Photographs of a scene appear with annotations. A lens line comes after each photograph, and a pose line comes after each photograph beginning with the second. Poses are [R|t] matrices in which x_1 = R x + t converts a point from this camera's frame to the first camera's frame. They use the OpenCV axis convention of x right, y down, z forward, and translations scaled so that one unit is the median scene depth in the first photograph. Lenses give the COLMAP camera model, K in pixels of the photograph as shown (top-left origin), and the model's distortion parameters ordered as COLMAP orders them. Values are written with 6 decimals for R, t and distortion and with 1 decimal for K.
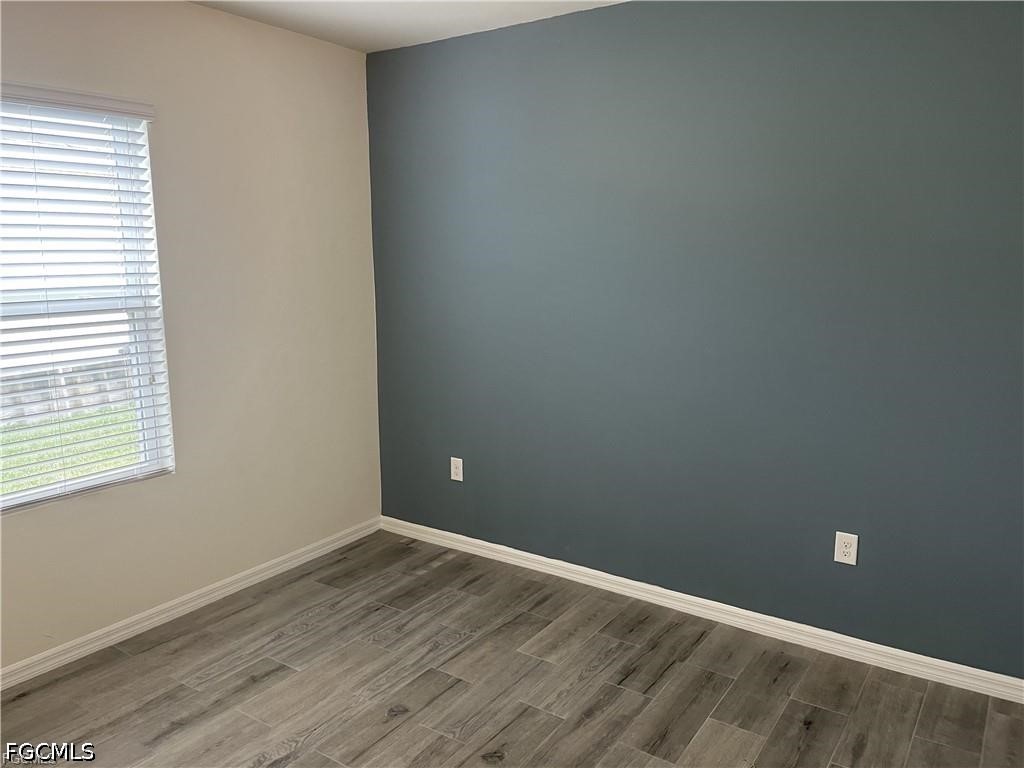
lens RADIAL K [[788.6, 0, 508.6], [0, 788.6, 386.0], [0, 0, 1]] dist [0.075178, -0.092786]
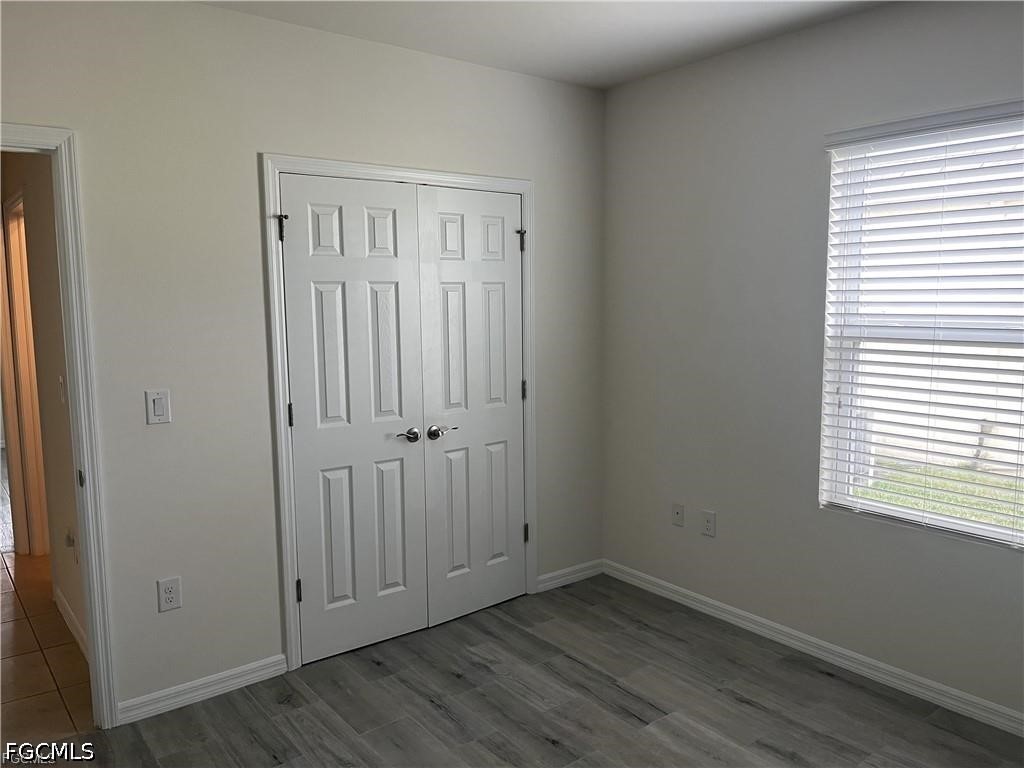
lens RADIAL K [[788.6, 0, 508.6], [0, 788.6, 386.0], [0, 0, 1]] dist [0.075178, -0.092786]
pose [[-0.301050, 0.115317, -0.946610, 0.520892], [-0.156804, 0.973163, 0.168420, -0.118660], [0.940628, 0.199135, -0.274889, 0.782528]]
